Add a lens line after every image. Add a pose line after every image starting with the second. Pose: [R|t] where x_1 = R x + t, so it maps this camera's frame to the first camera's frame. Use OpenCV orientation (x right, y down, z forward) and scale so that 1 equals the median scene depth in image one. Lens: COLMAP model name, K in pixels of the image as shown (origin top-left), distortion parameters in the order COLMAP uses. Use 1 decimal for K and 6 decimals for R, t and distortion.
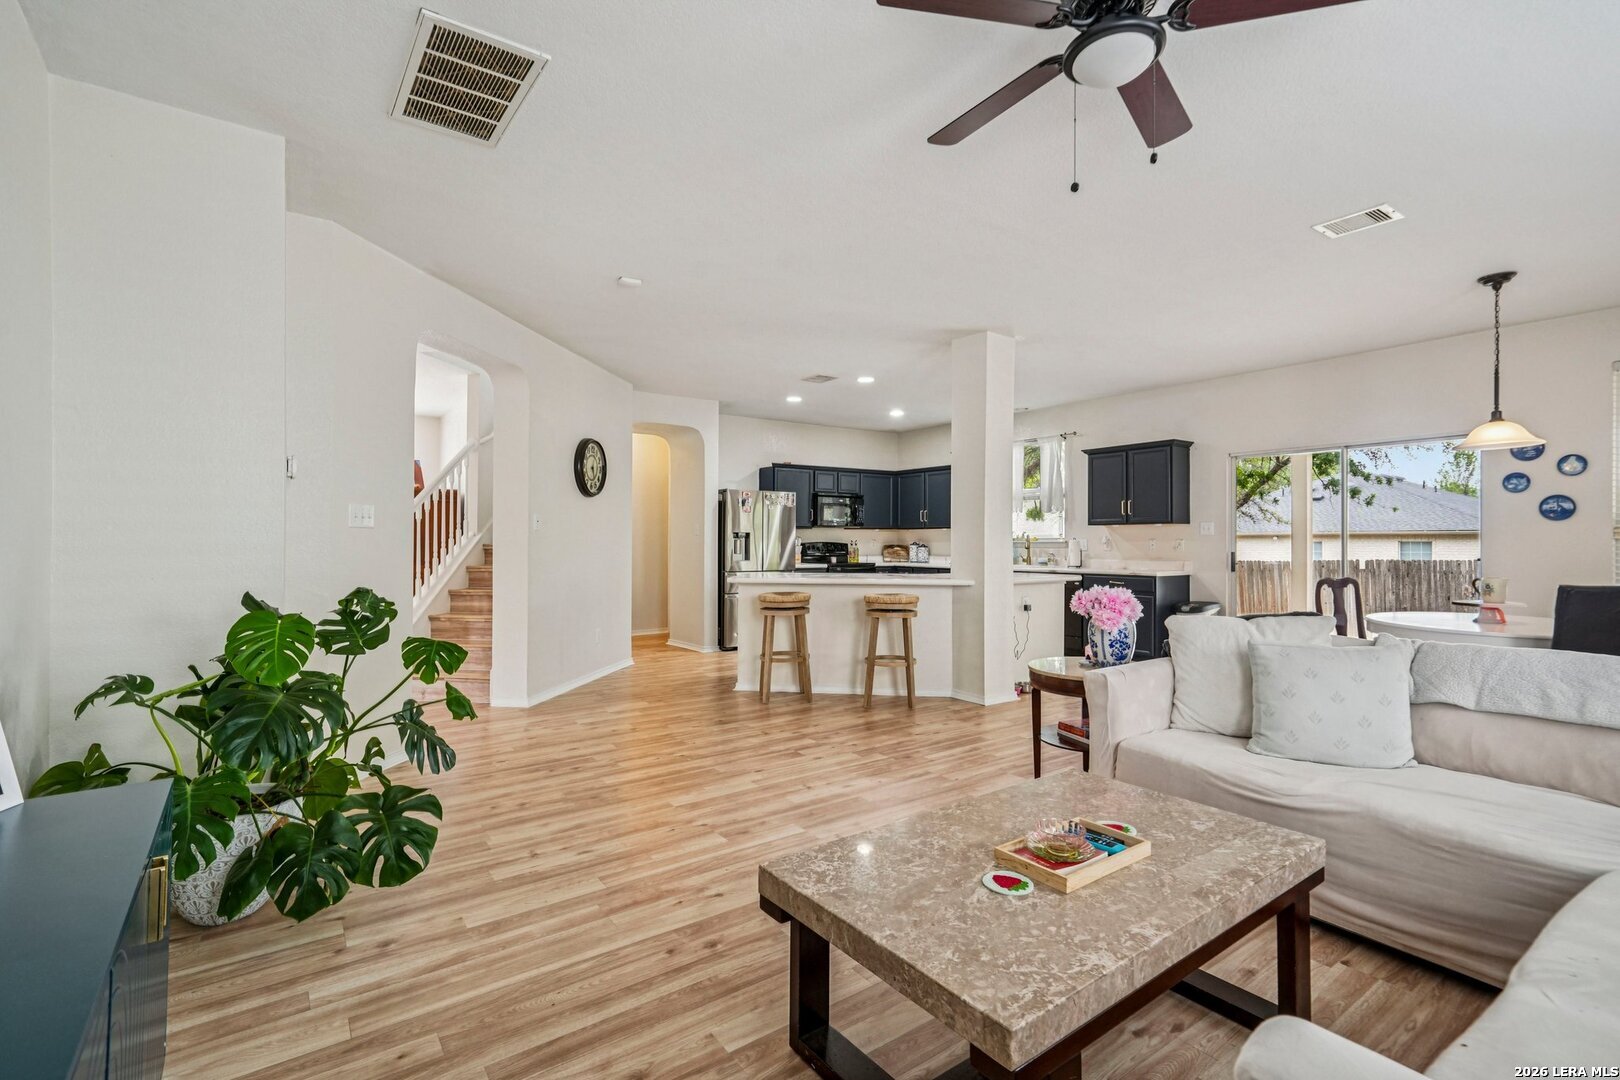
lens RADIAL K [[739.0, 0, 810.0], [0, 739.0, 540.0], [0, 0, 1]] dist [0.000244, 0.000014]
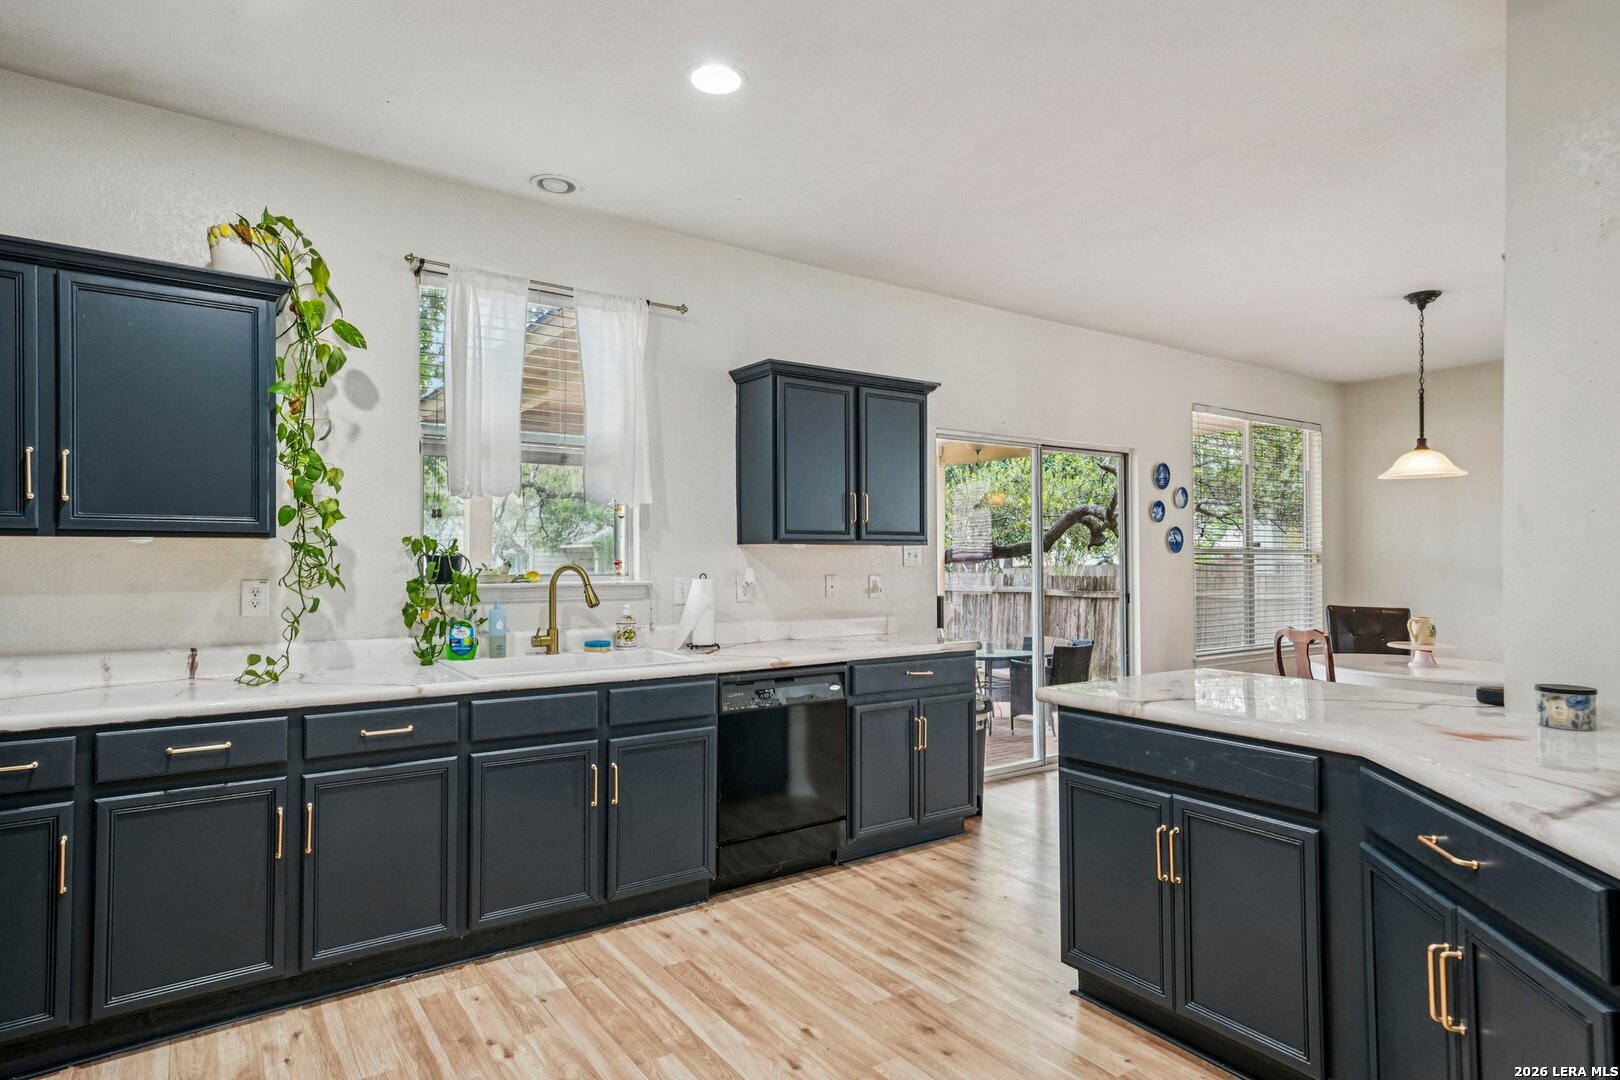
lens RADIAL K [[886.3, 0, 809.7], [0, 886.3, 552.9], [0, 0, 1]] dist [0.033894, -0.000577]
pose [[0.022984, 0.011382, 0.999671, -0.133127], [0.001842, 0.999933, -0.011427, -0.008226], [-0.999734, 0.002104, 0.022961, 0.948057]]
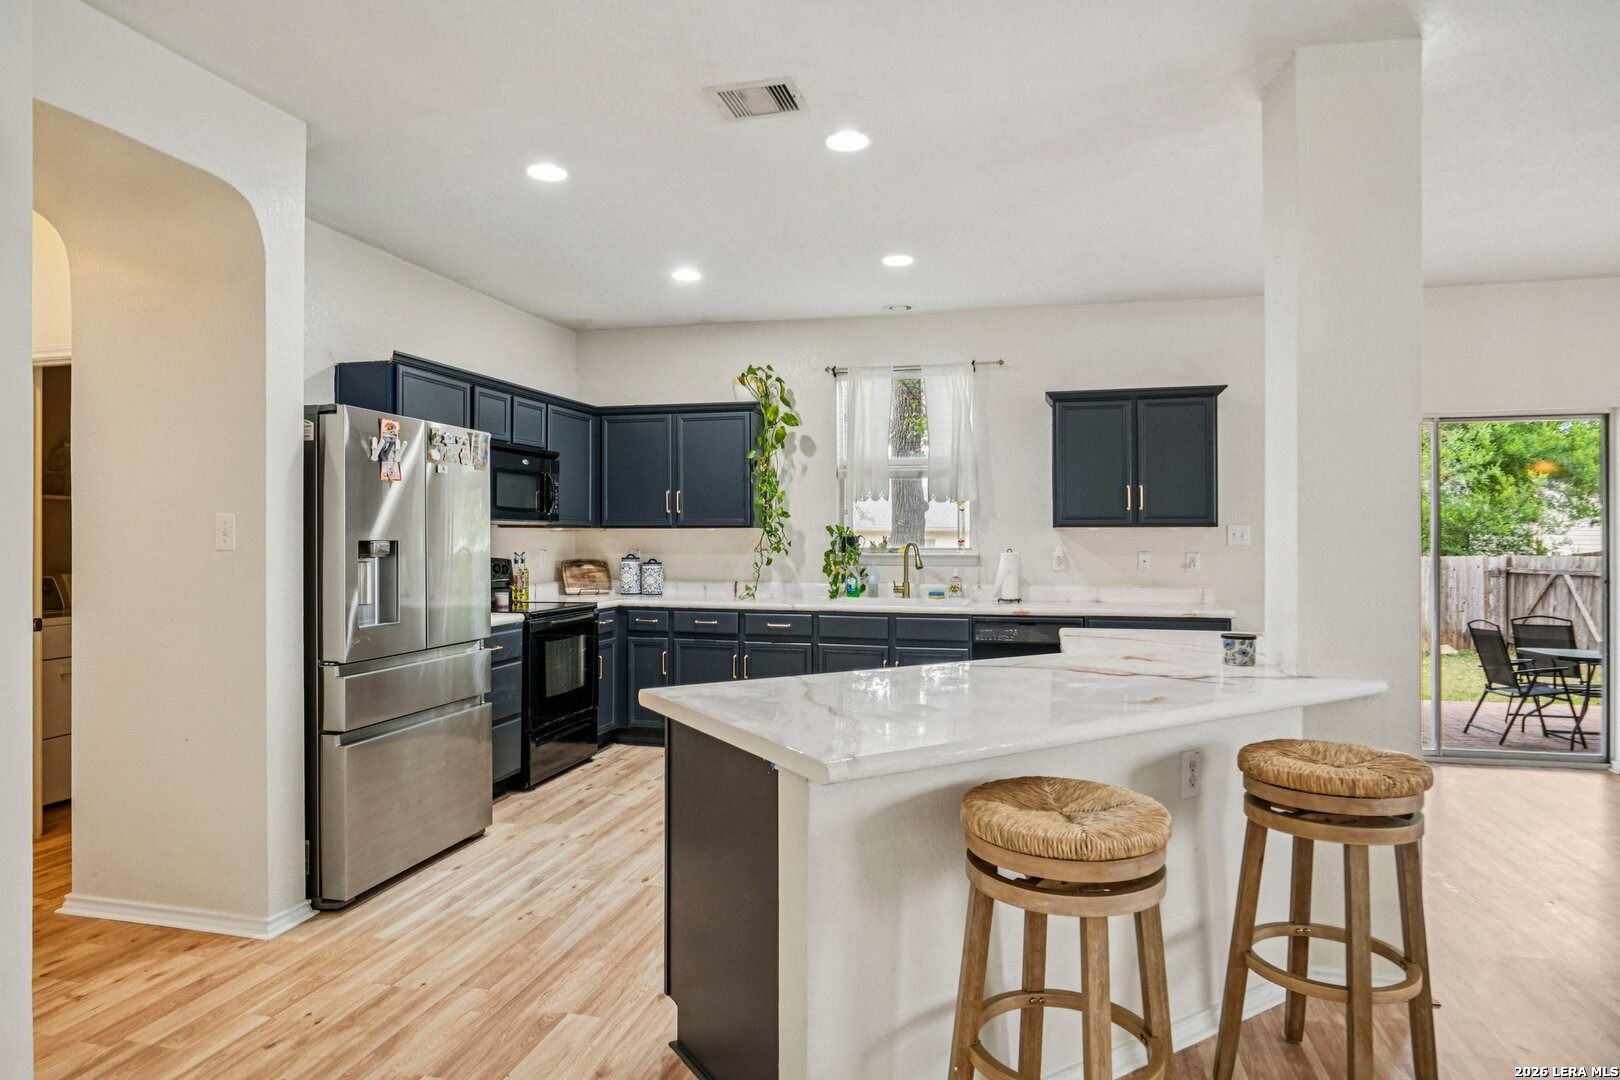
lens RADIAL K [[950.0, 0, 810.0], [0, 950.0, 540.0], [0, 0, 1]] dist [-0.000569, -0.000490]
pose [[0.758483, 0.003466, 0.651684, -0.240804], [-0.002910, 0.999994, -0.001930, -0.007612], [-0.651687, -0.000433, 0.758488, 0.571794]]
